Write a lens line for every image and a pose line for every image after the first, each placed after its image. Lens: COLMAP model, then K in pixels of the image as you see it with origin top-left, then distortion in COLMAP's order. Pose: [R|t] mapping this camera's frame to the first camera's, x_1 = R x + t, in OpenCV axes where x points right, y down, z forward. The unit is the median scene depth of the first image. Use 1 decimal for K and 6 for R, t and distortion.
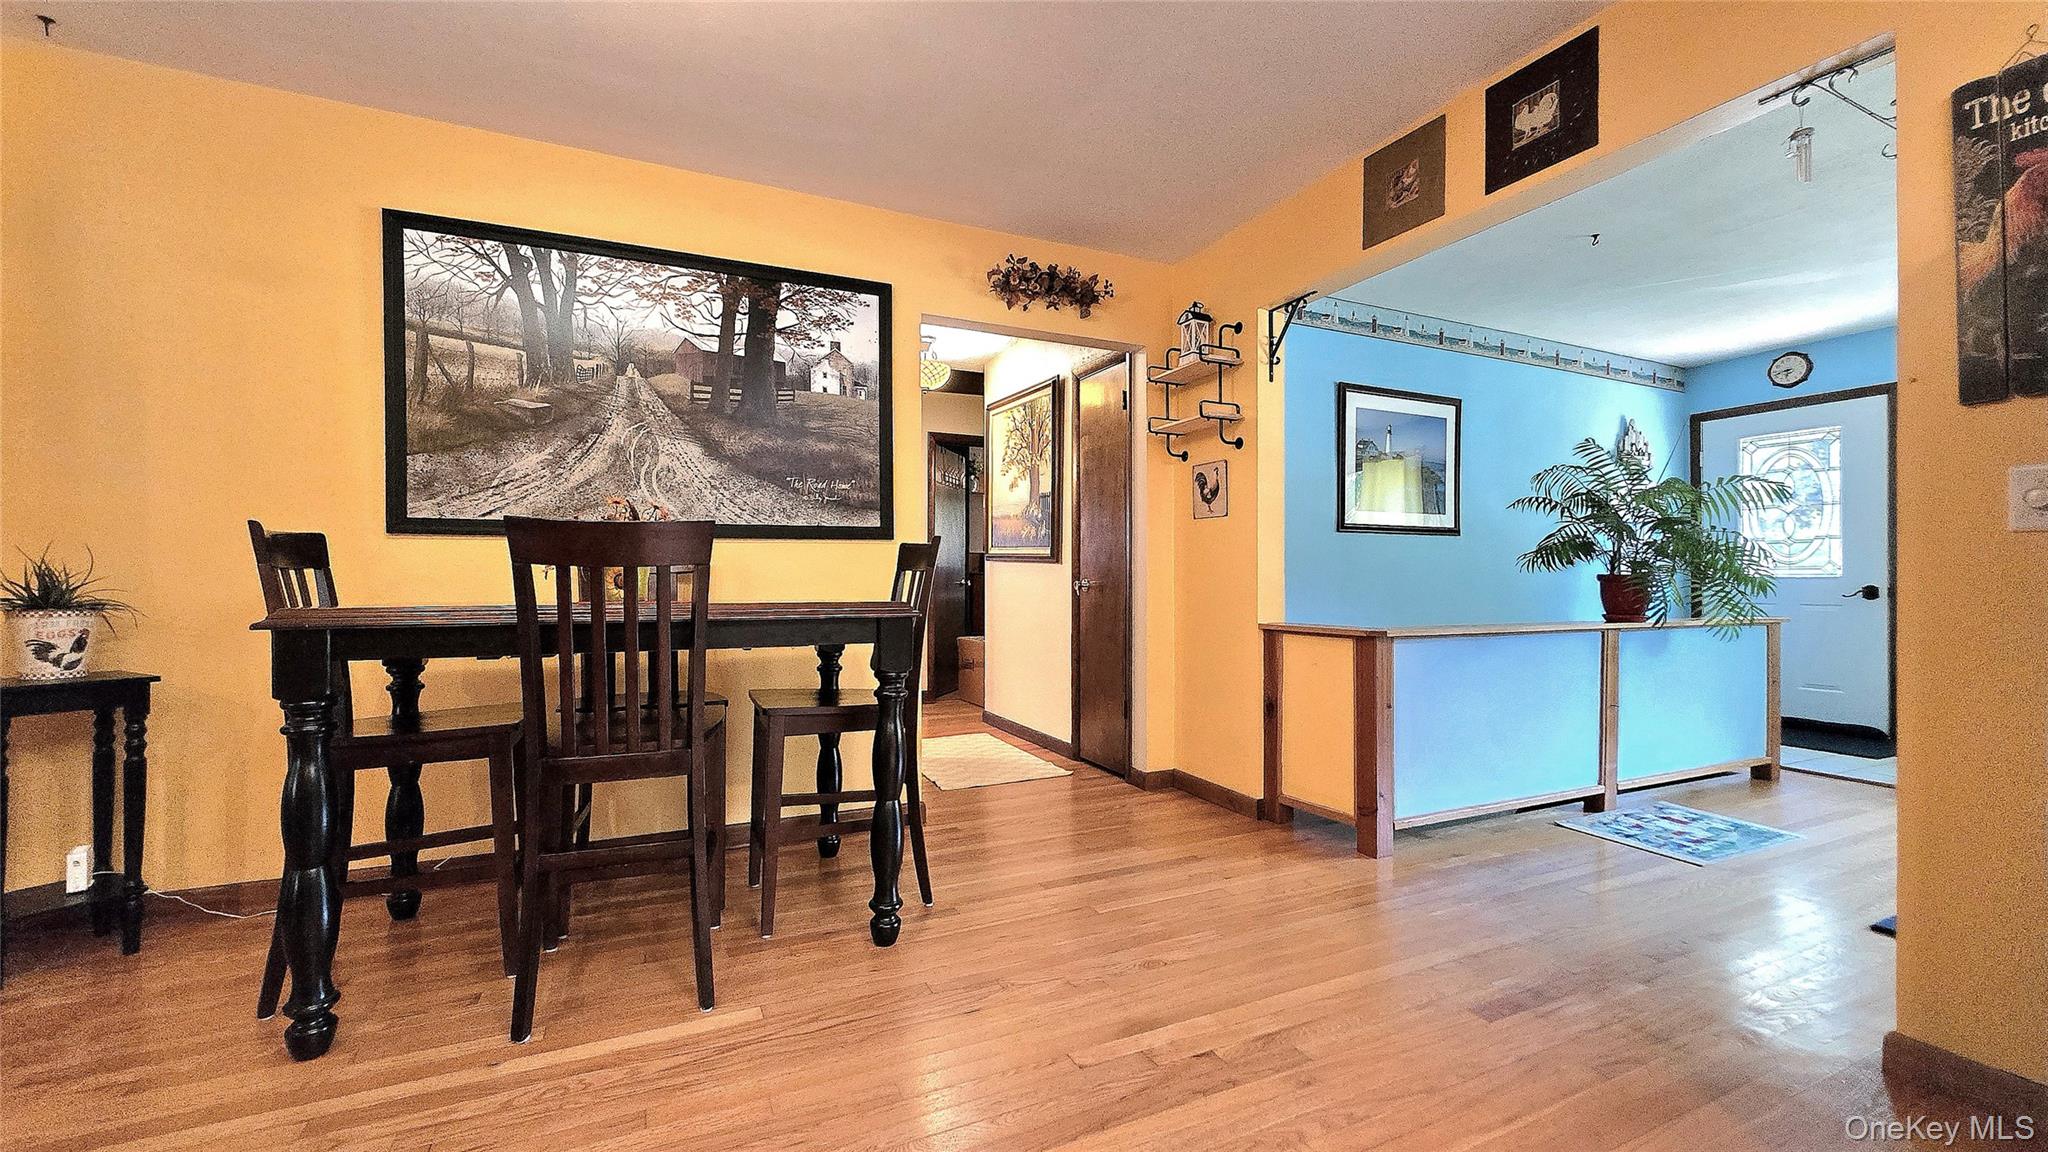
lens RADIAL K [[803.7, 0, 1031.8], [0, 803.7, 580.1], [0, 0, 1]] dist [-0.001333, 0.000118]
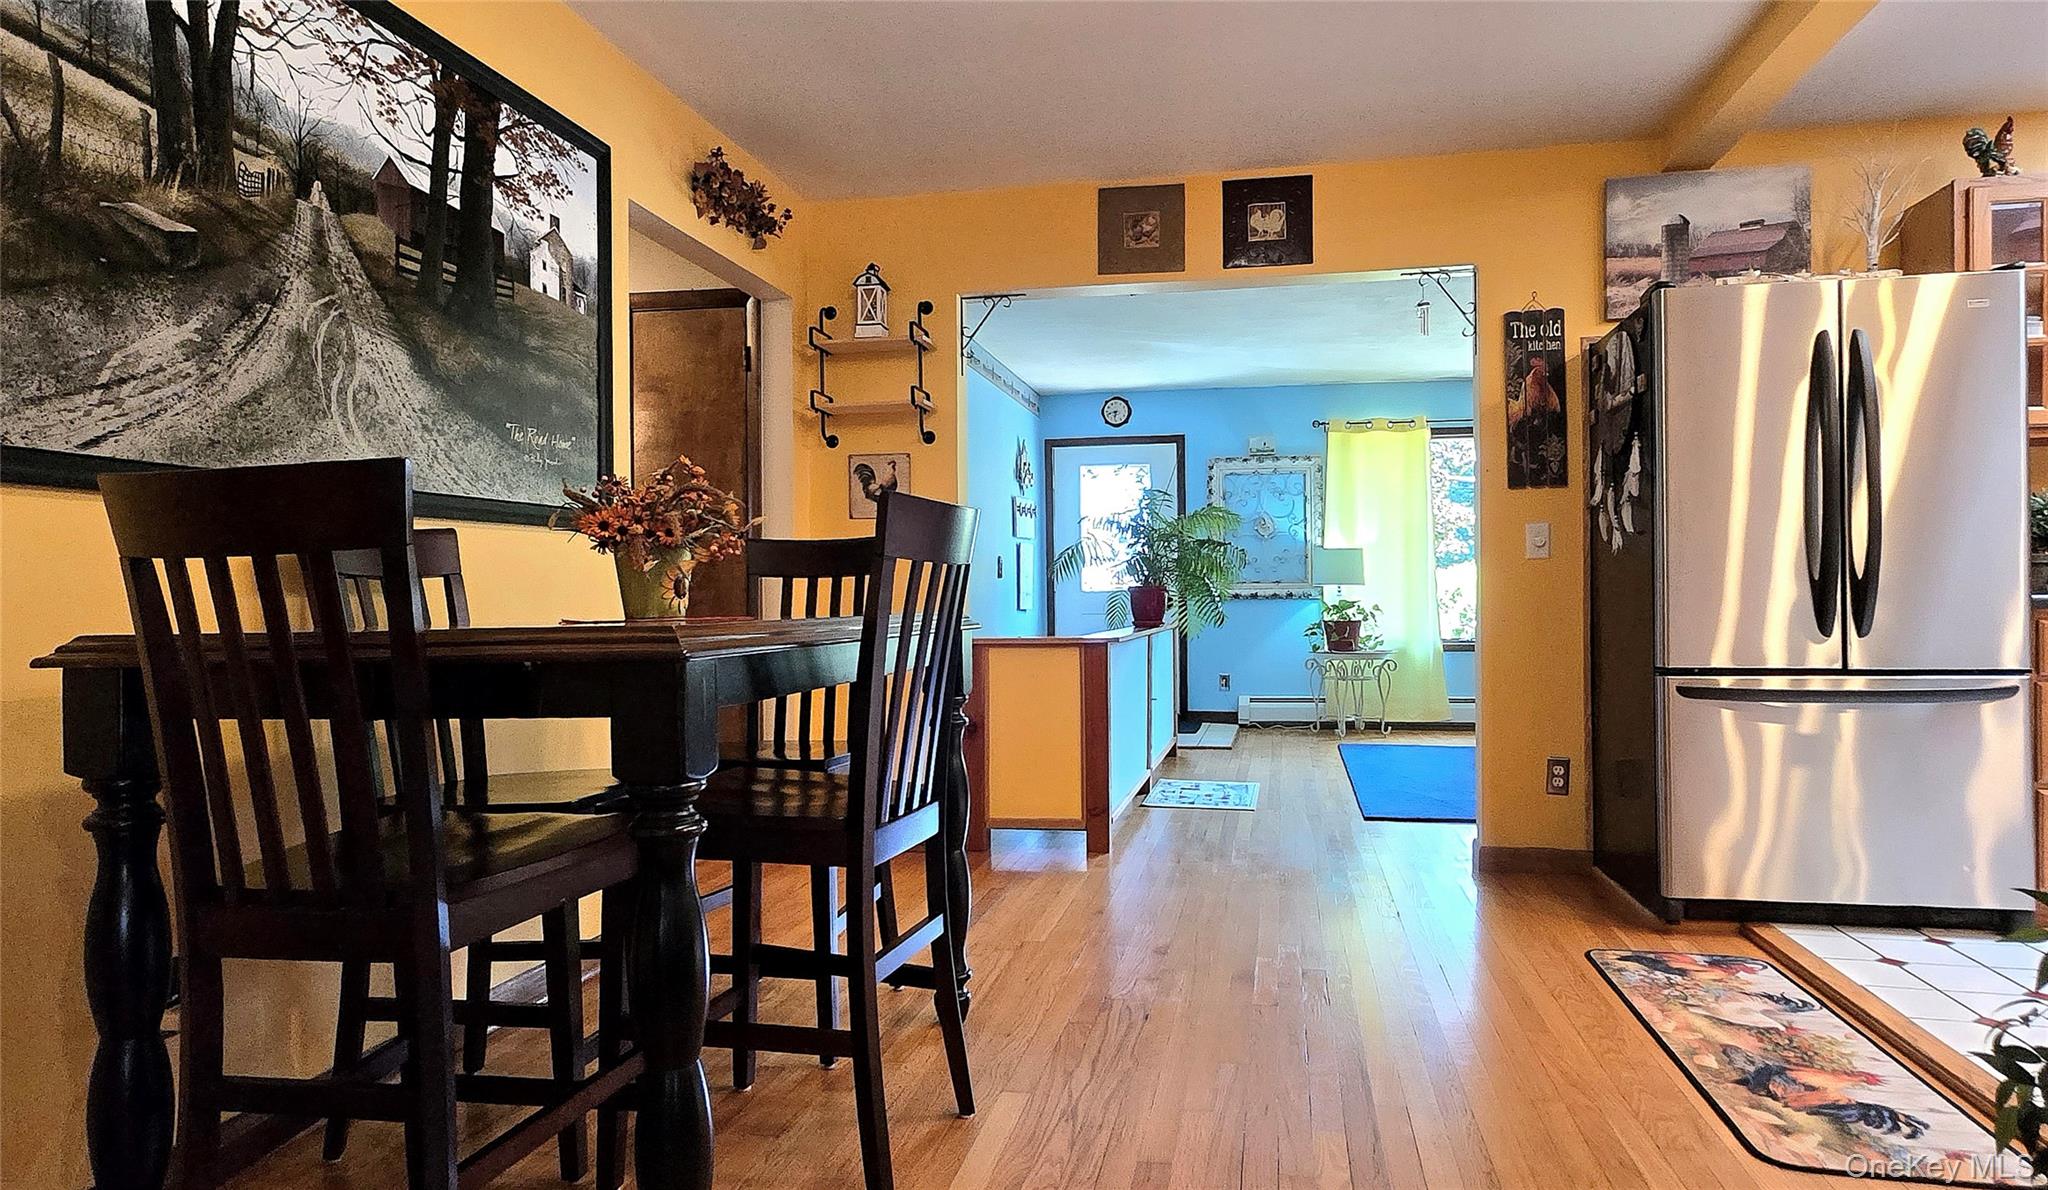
lens RADIAL K [[1156.7, 0, 1045.3], [0, 1156.7, 599.4], [0, 0, 1]] dist [0.011245, -0.003646]
pose [[0.592002, -0.007227, 0.805904, -0.776301], [0.008020, 0.999963, 0.003076, 0.007676], [-0.805896, 0.004642, 0.592038, 0.147390]]
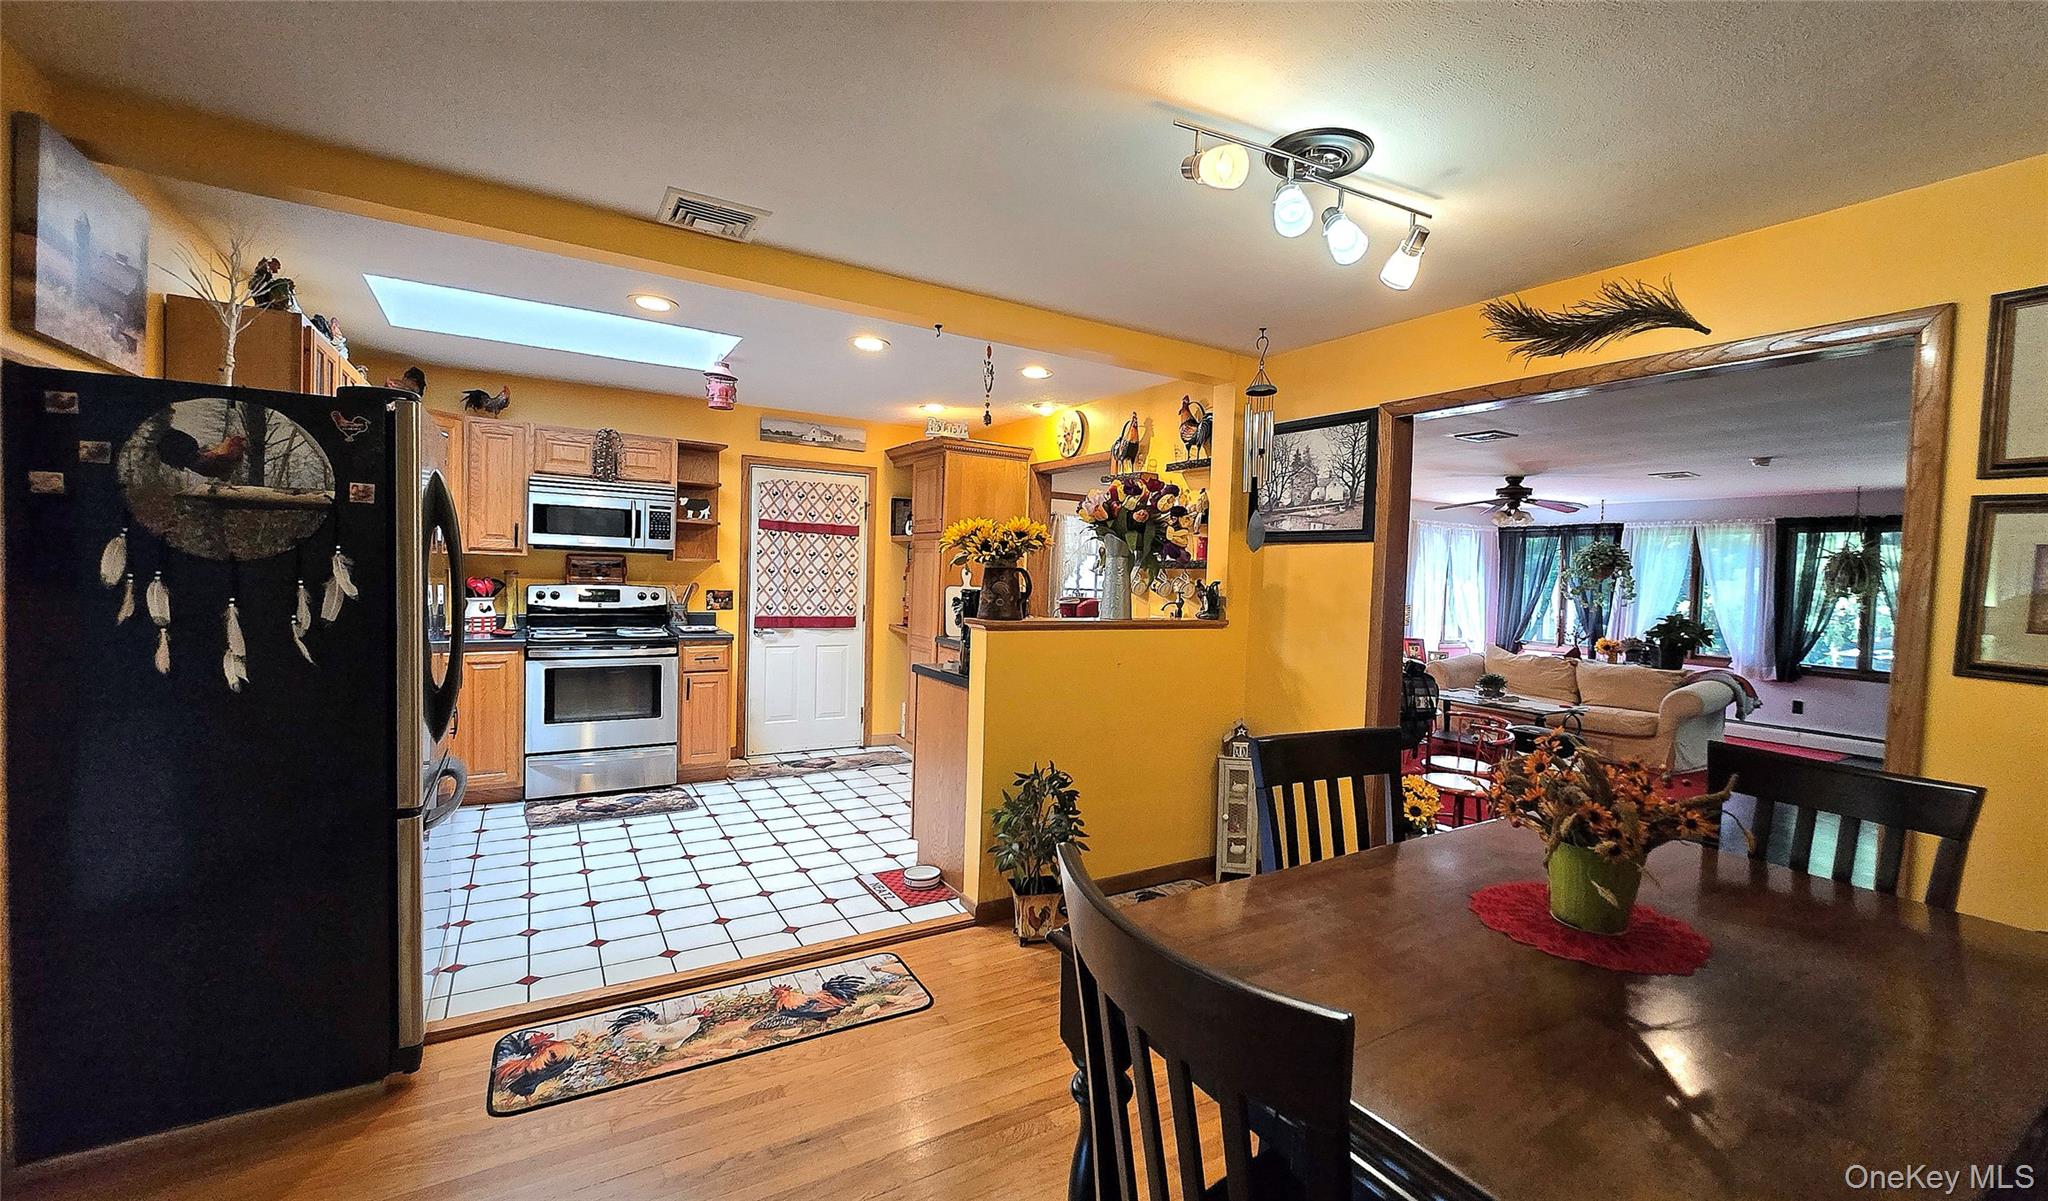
lens RADIAL K [[839.4, 0, 1071.2], [0, 839.4, 613.2], [0, 0, 1]] dist [-0.003534, 0.000942]
pose [[-0.991243, -0.028826, -0.128863, -0.049946], [-0.035469, 0.998142, 0.049553, -0.141044], [0.127195, 0.053690, -0.990424, 1.081295]]
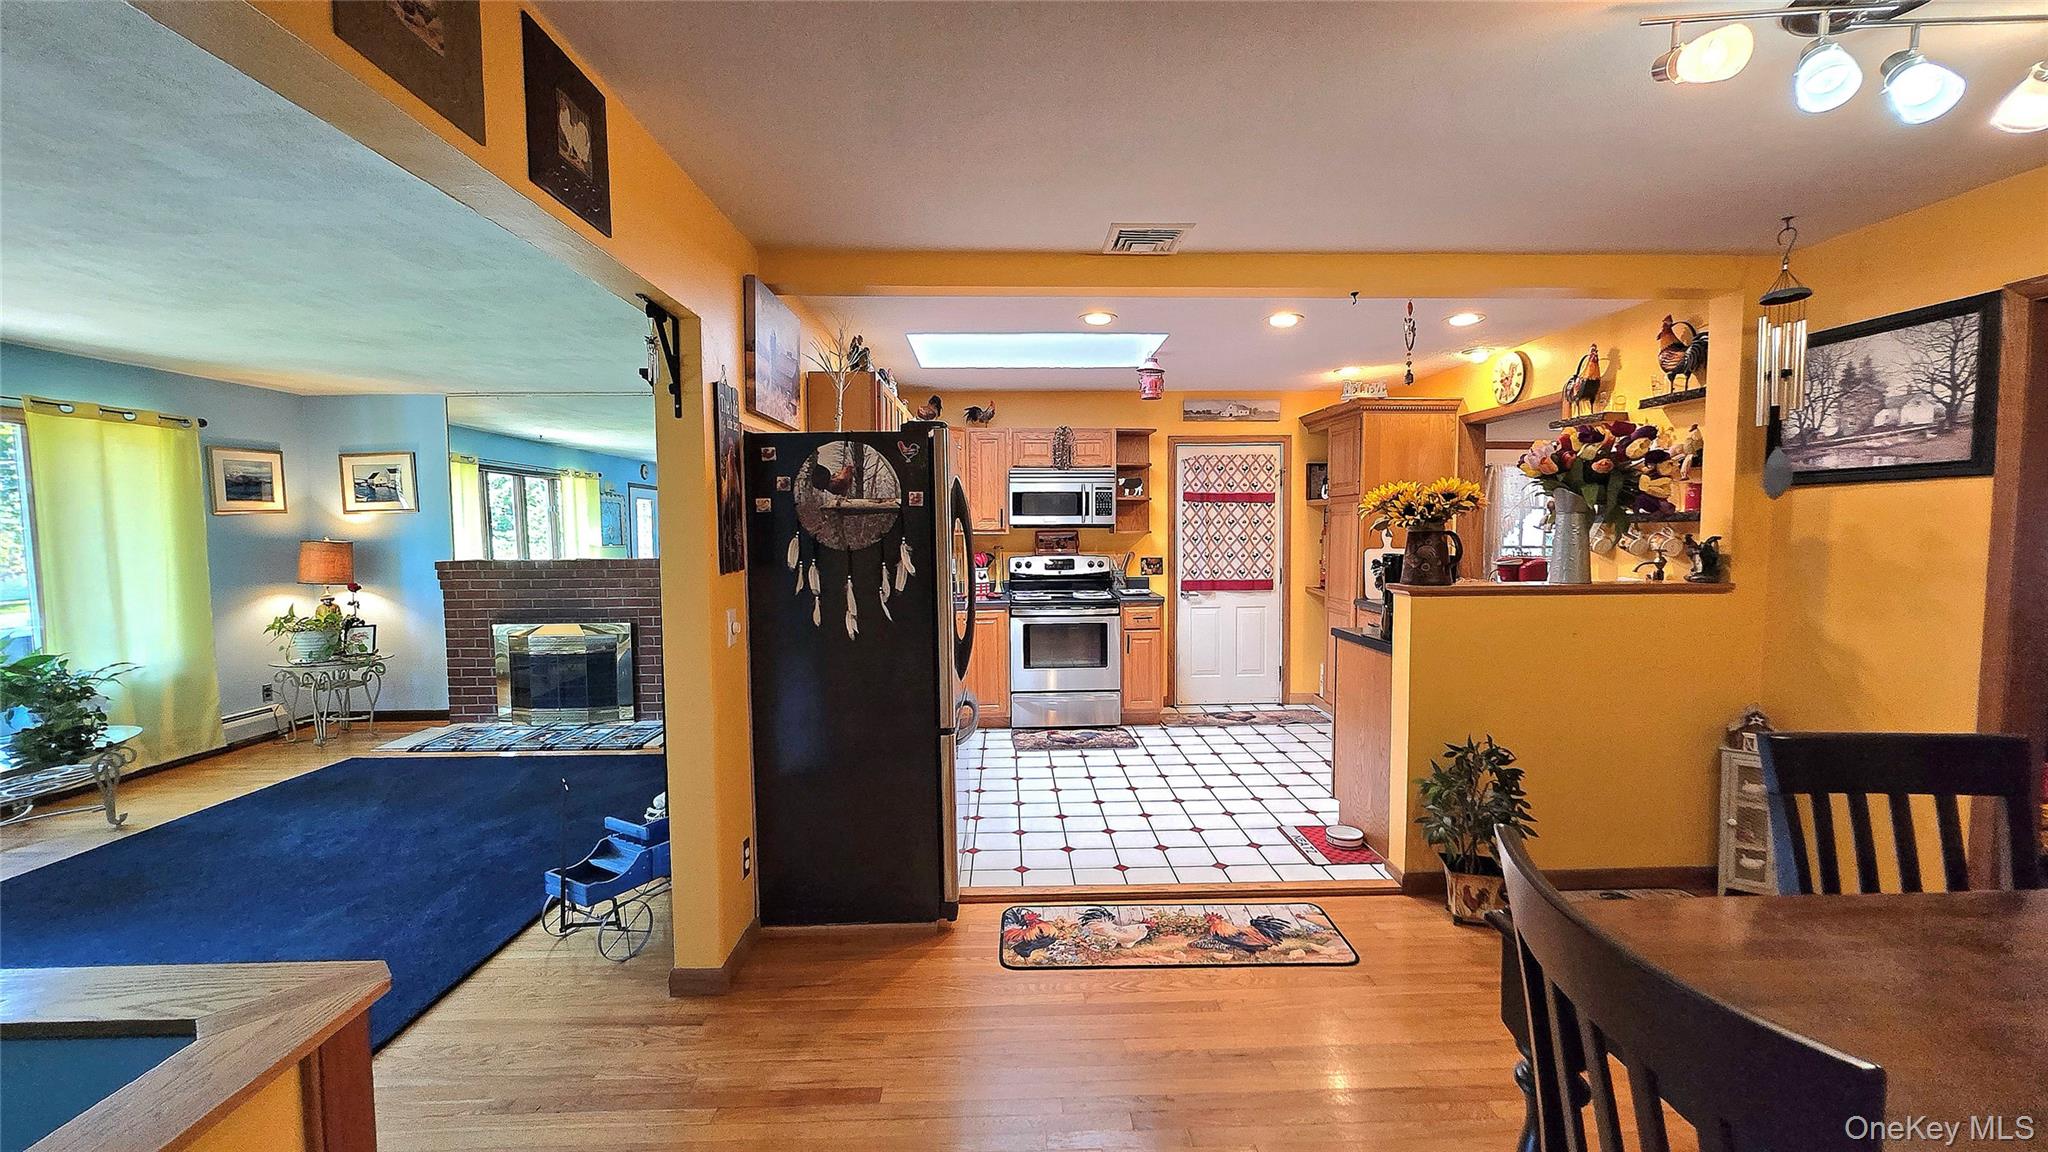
lens RADIAL K [[803.7, 0, 1026.4], [0, 803.7, 577.4], [0, 0, 1]] dist [-0.001333, 0.000118]
pose [[-0.914670, -0.017211, 0.403836, -0.046540], [0.009303, 0.997932, 0.063602, -0.154594], [-0.404095, 0.061931, -0.912618, 1.121591]]
